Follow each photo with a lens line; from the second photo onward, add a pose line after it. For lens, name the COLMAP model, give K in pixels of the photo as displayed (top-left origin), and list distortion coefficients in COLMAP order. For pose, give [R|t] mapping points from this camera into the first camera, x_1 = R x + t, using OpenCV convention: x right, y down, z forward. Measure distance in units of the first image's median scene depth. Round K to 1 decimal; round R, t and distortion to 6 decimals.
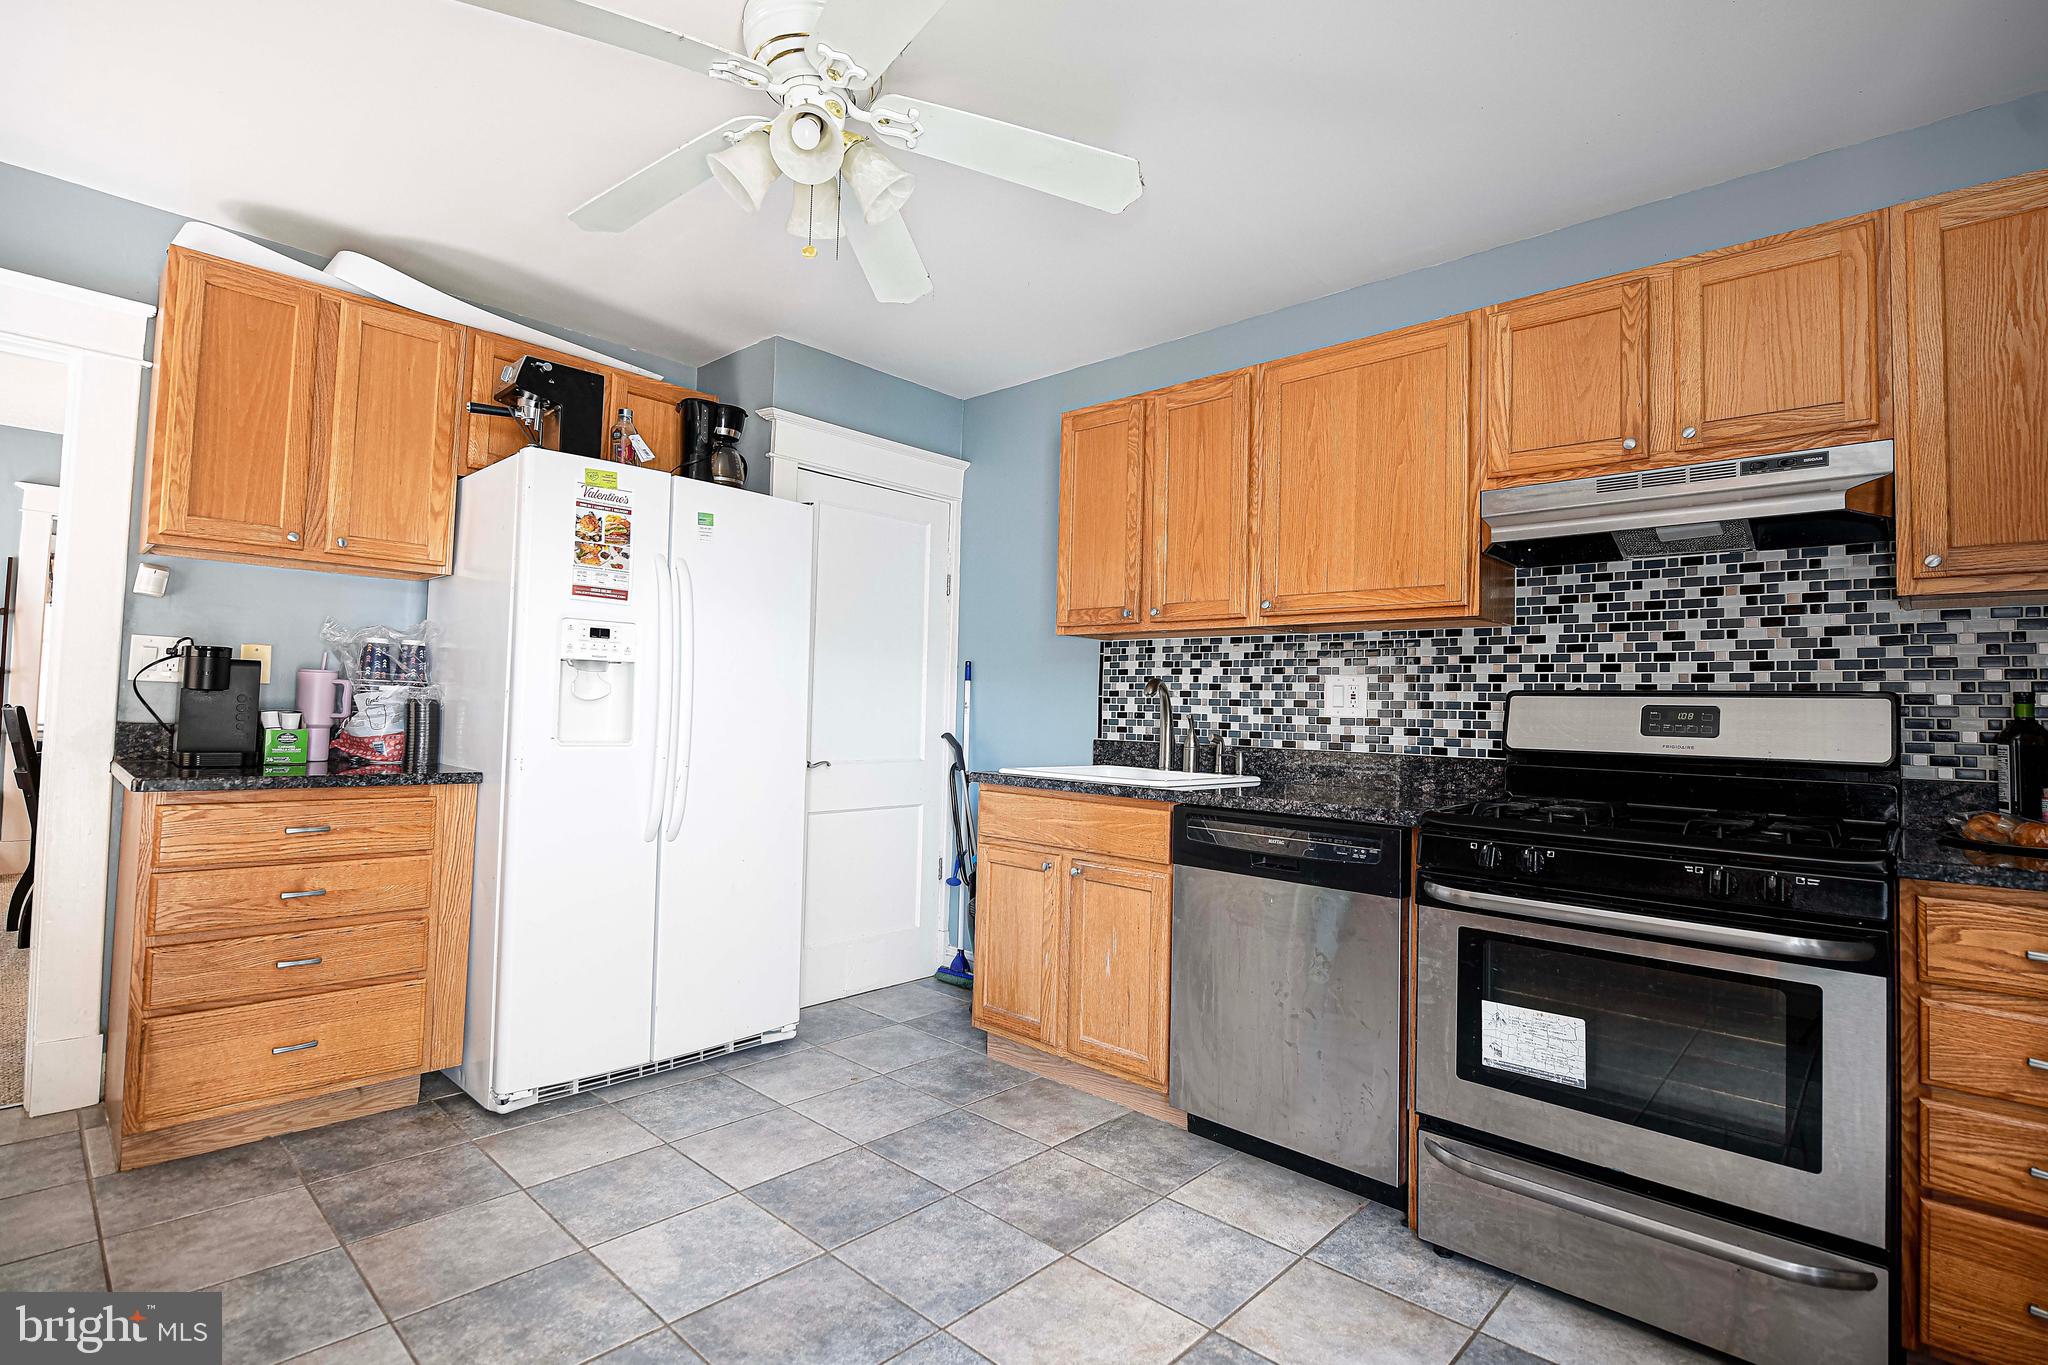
lens RADIAL K [[969.4, 0, 1025.2], [0, 969.4, 672.0], [0, 0, 1]] dist [-0.002310, -0.002001]
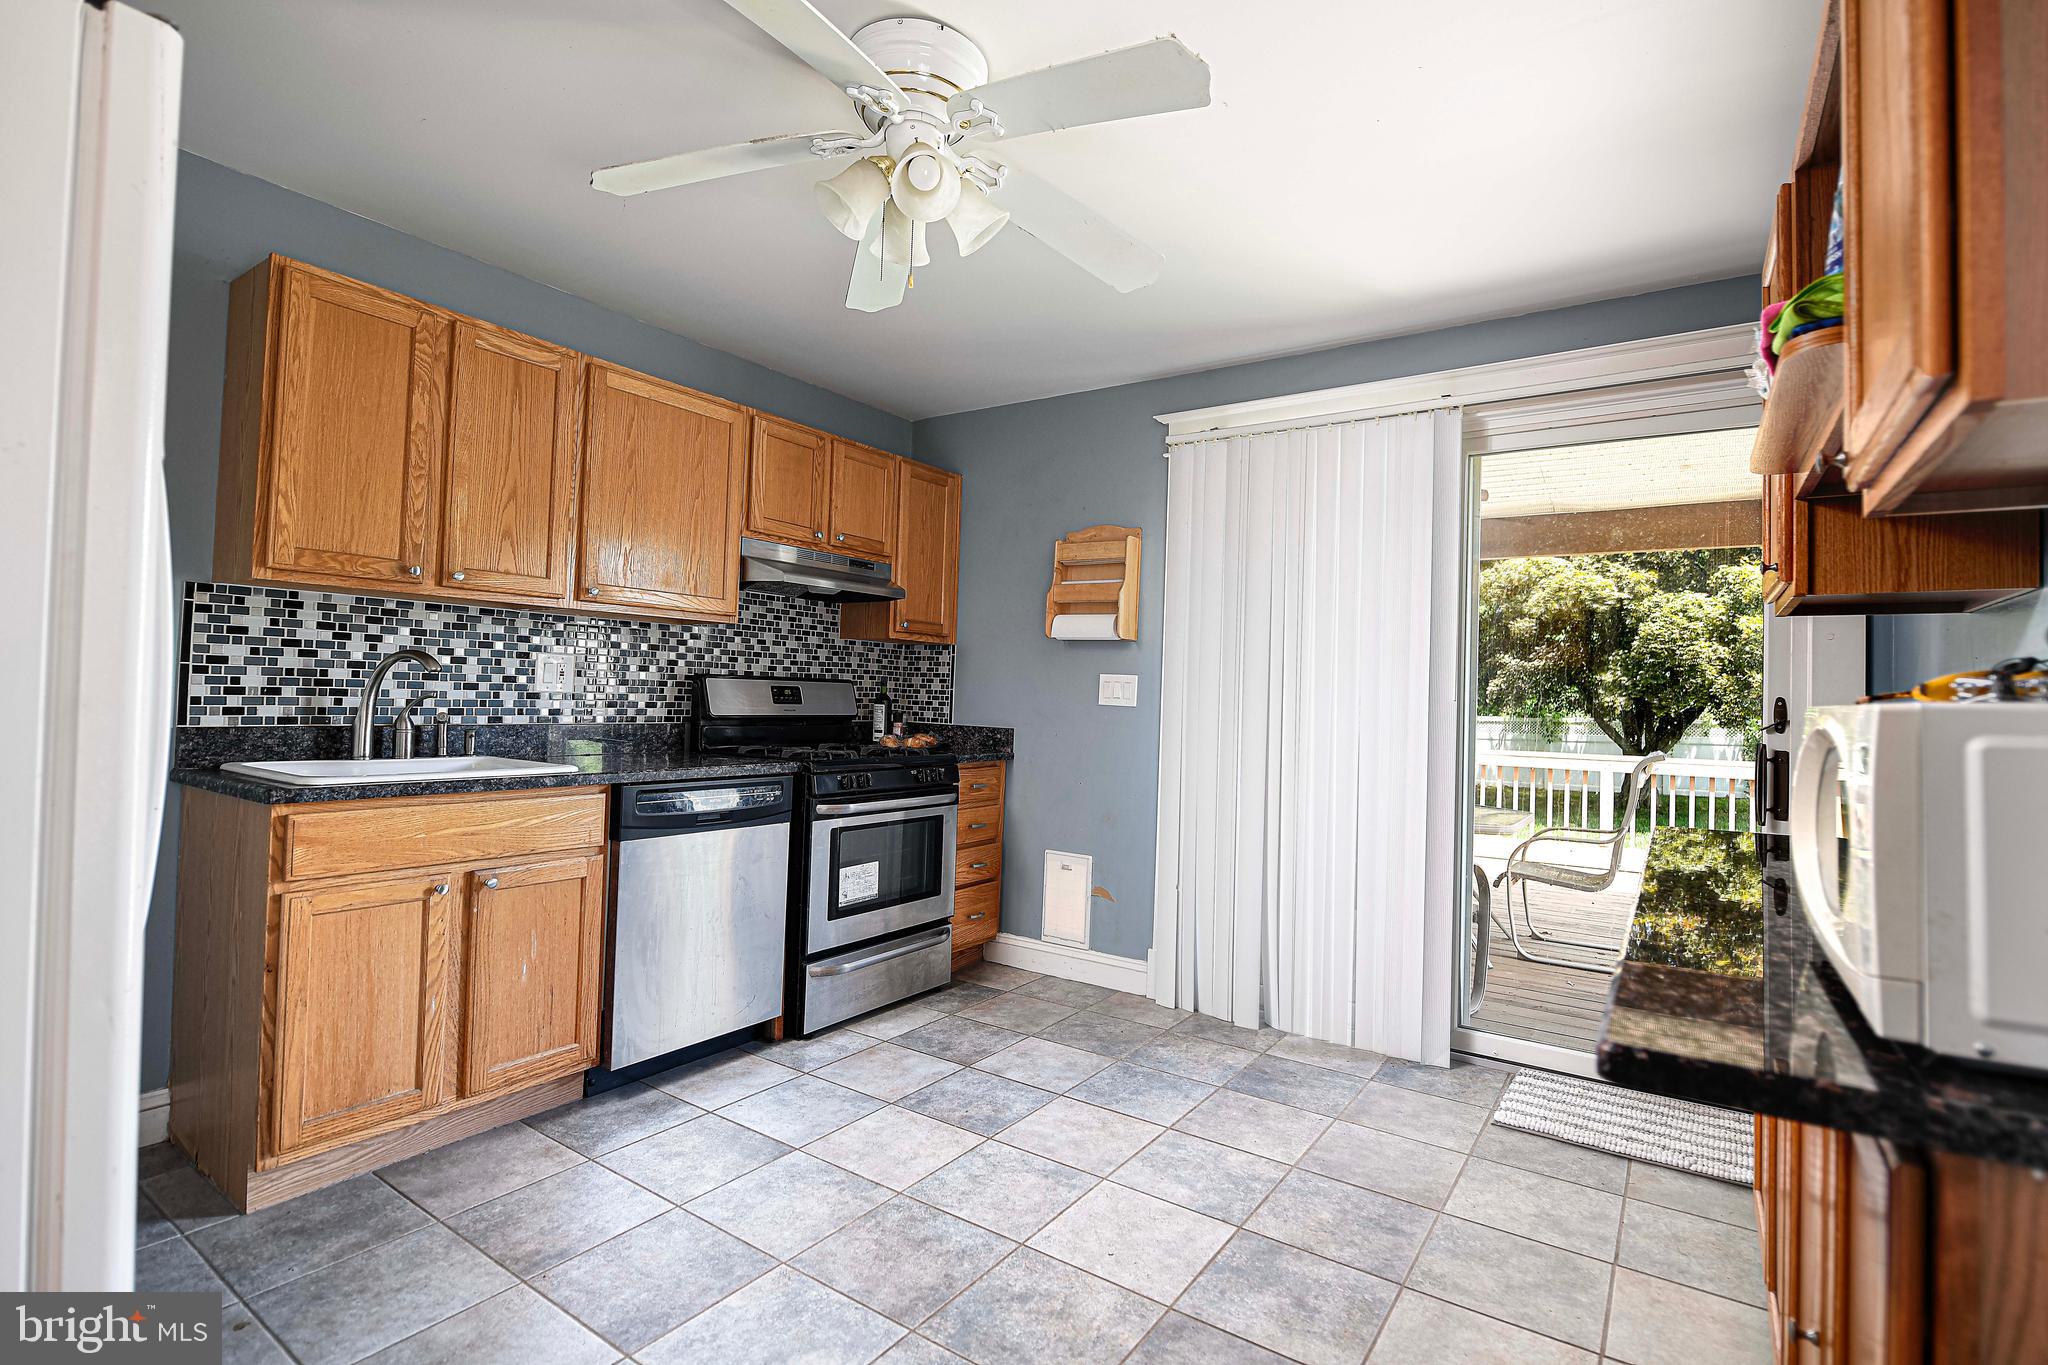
lens RADIAL K [[969.4, 0, 1020.6], [0, 969.4, 677.6], [0, 0, 1]] dist [-0.002310, -0.002001]
pose [[-0.141491, -0.012987, 0.989854, -0.806680], [-0.073598, 0.997285, 0.002564, -0.010846], [-0.987200, -0.072489, -0.142062, 0.631302]]
